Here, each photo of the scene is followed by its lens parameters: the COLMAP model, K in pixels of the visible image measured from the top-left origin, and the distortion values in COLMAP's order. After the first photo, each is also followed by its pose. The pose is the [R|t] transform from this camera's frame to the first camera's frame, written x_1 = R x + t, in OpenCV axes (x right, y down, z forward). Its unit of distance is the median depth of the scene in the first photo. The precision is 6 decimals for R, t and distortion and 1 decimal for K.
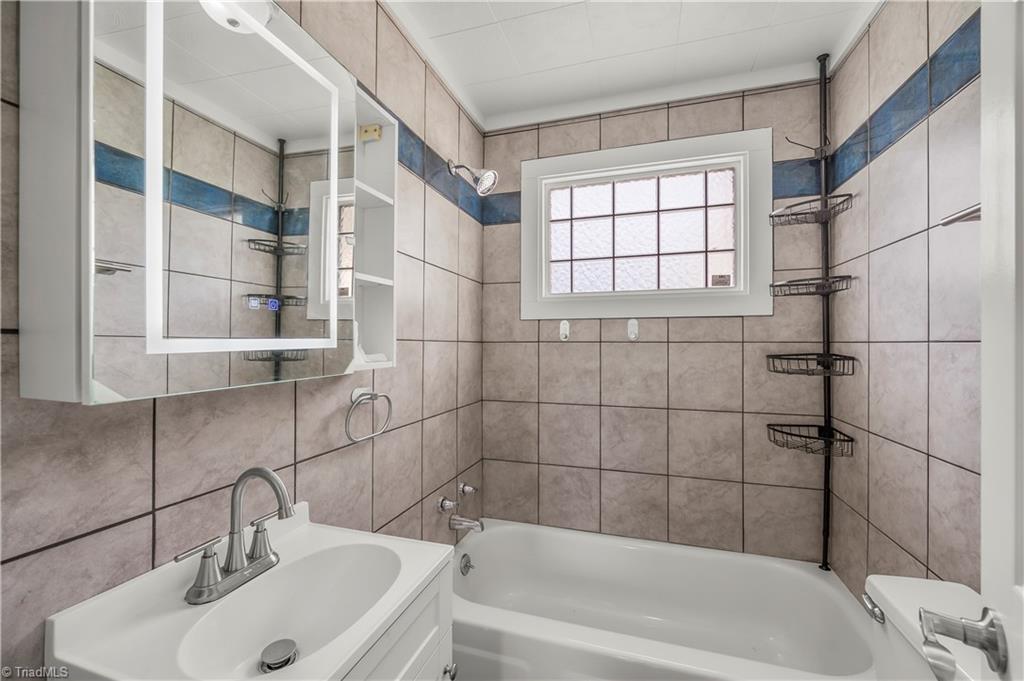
lens RADIAL K [[413.1, 0, 516.3], [0, 413.1, 340.3], [0, 0, 1]] dist [-0.000661, 0.000525]
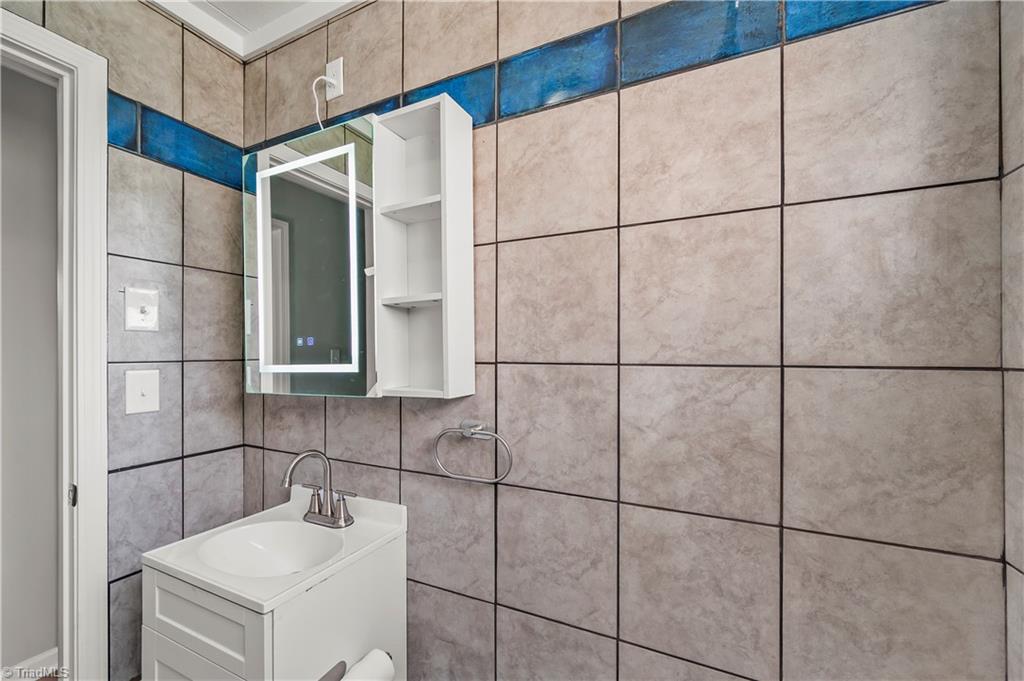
lens RADIAL K [[416.0, 0, 512.9], [0, 416.0, 353.3], [0, 0, 1]] dist [-0.001026, 0.000039]
pose [[-0.142186, -0.000342, -0.989840, 0.334077], [0.010468, 0.999943, -0.001849, -0.014294], [0.989785, -0.010625, -0.142174, 0.850943]]
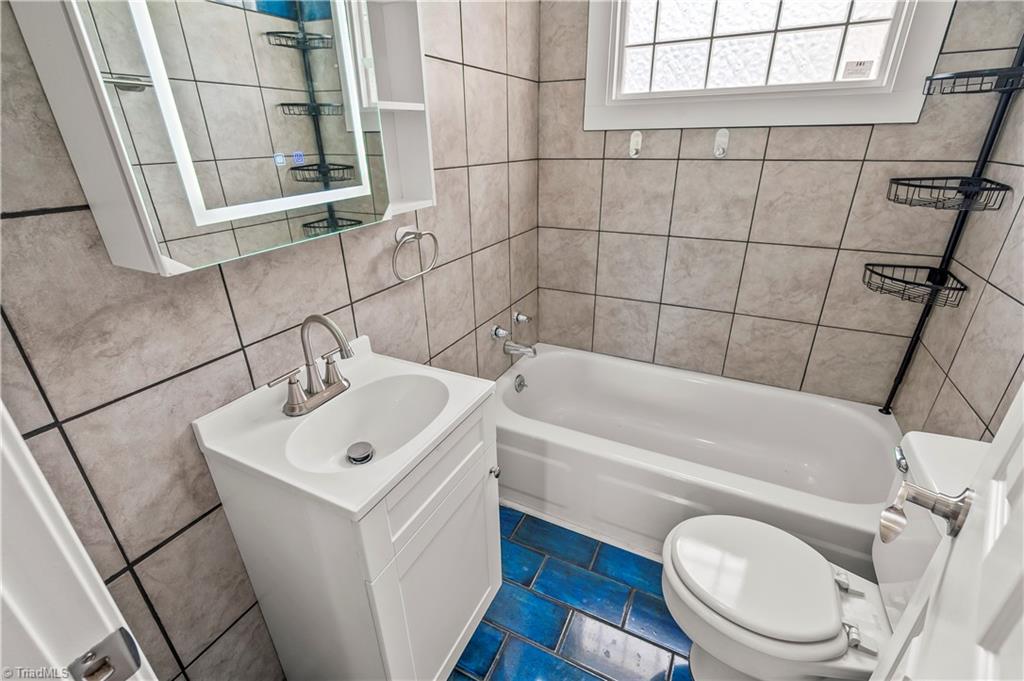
lens RADIAL K [[451.7, 0, 516.9], [0, 451.7, 335.4], [0, 0, 1]] dist [0.001276, -0.000178]
pose [[0.987452, 0.048611, -0.150252, 0.042679], [0.017182, 0.912724, 0.408215, -0.057781], [0.156983, -0.405674, 0.900436, -0.018272]]
